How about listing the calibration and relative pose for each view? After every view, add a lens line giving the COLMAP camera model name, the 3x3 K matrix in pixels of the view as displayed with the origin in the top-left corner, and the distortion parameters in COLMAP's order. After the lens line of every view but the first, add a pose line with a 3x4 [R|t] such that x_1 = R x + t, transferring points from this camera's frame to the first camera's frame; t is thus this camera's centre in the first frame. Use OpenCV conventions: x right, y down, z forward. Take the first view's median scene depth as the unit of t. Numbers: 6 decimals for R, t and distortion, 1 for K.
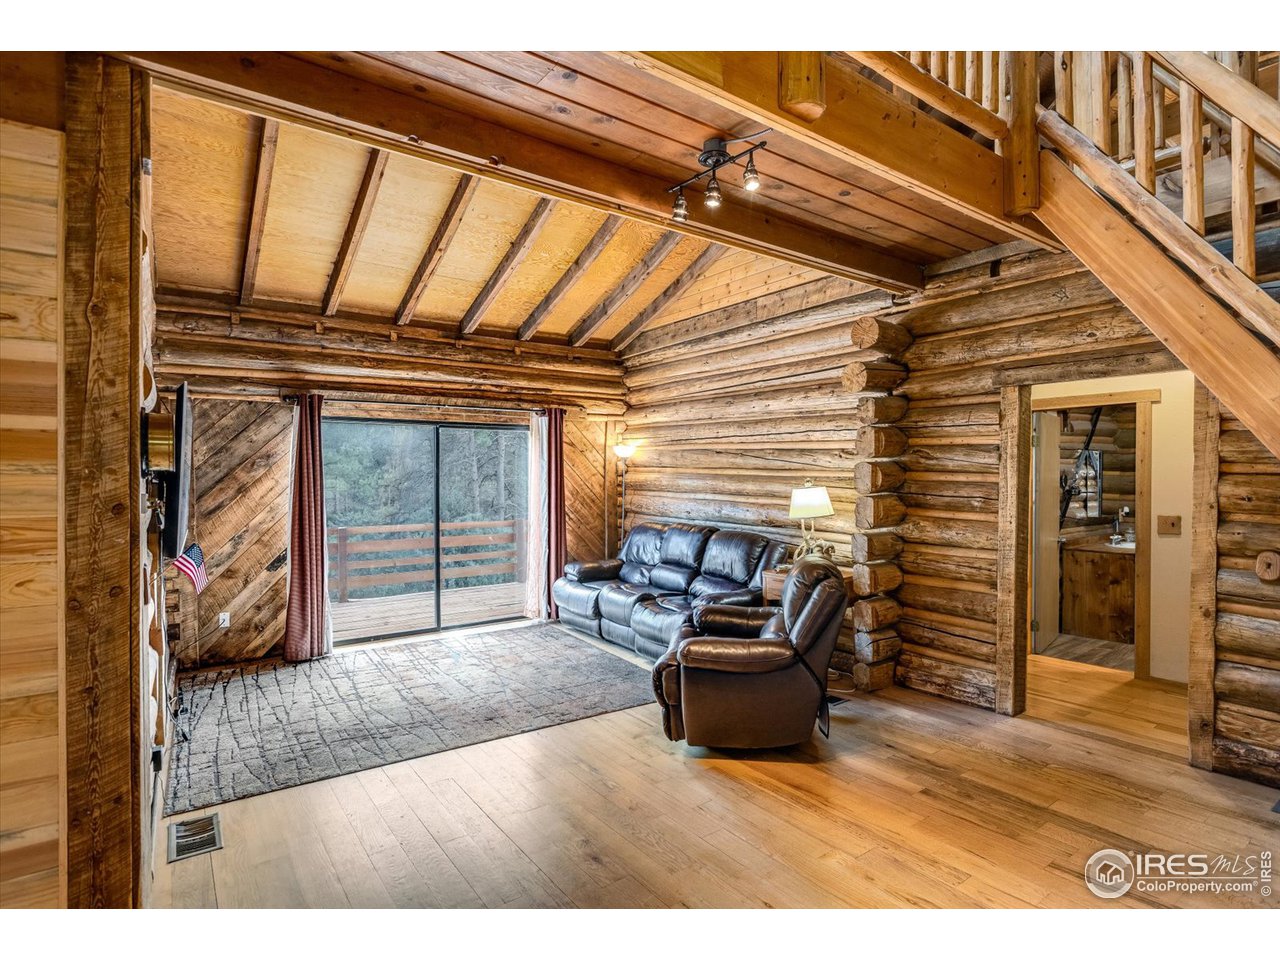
lens RADIAL K [[668.8, 0, 631.9], [0, 668.8, 479.9], [0, 0, 1]] dist [-0.005719, -0.003228]
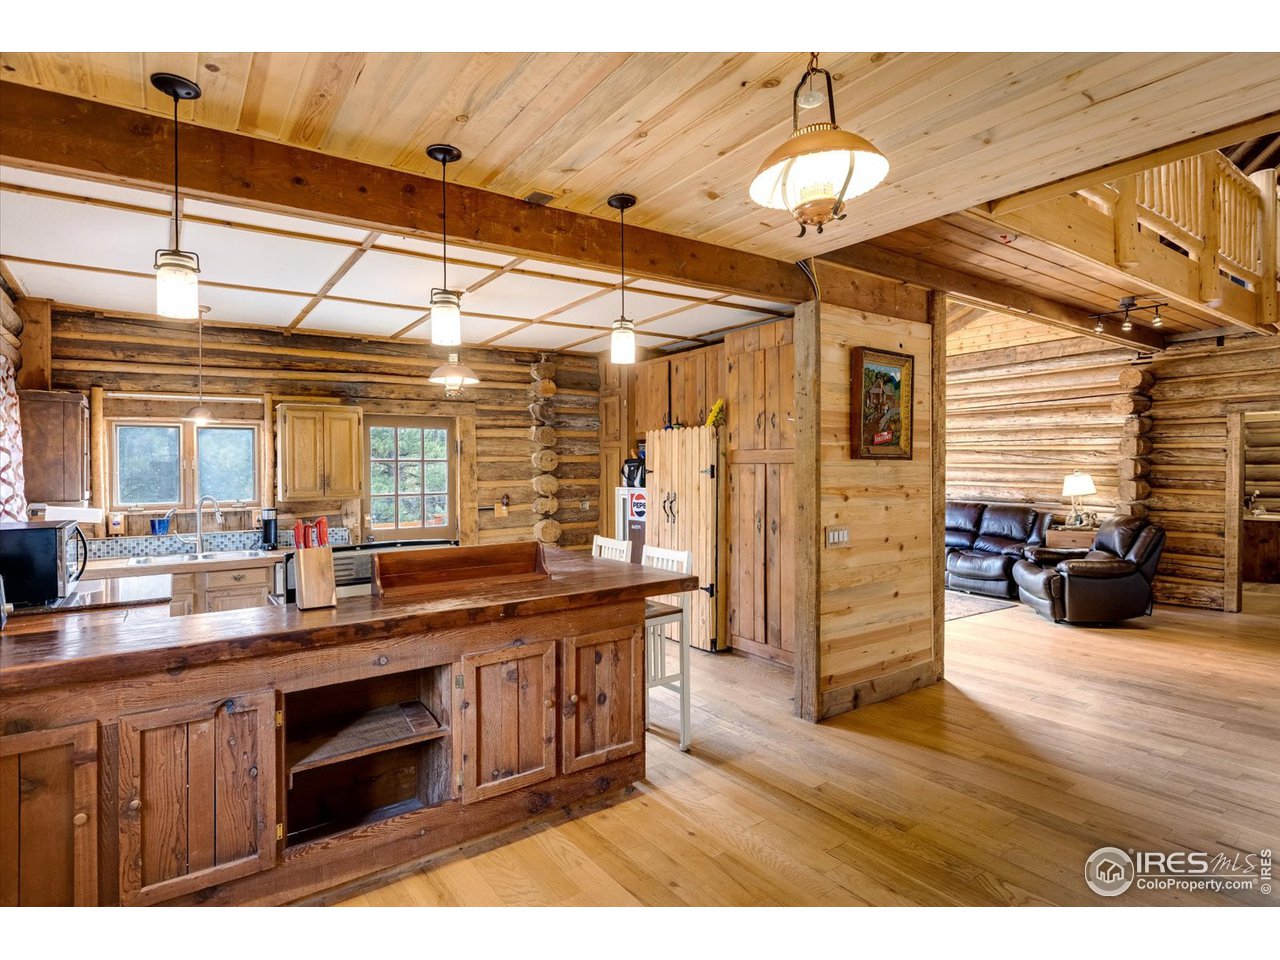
lens RADIAL K [[668.8, 0, 646.1], [0, 668.8, 468.9], [0, 0, 1]] dist [-0.005719, -0.003228]
pose [[0.999893, -0.004152, -0.014014, -0.771884], [0.004015, 0.999944, -0.009804, 0.007833], [0.014054, 0.009747, 0.999854, -0.595047]]
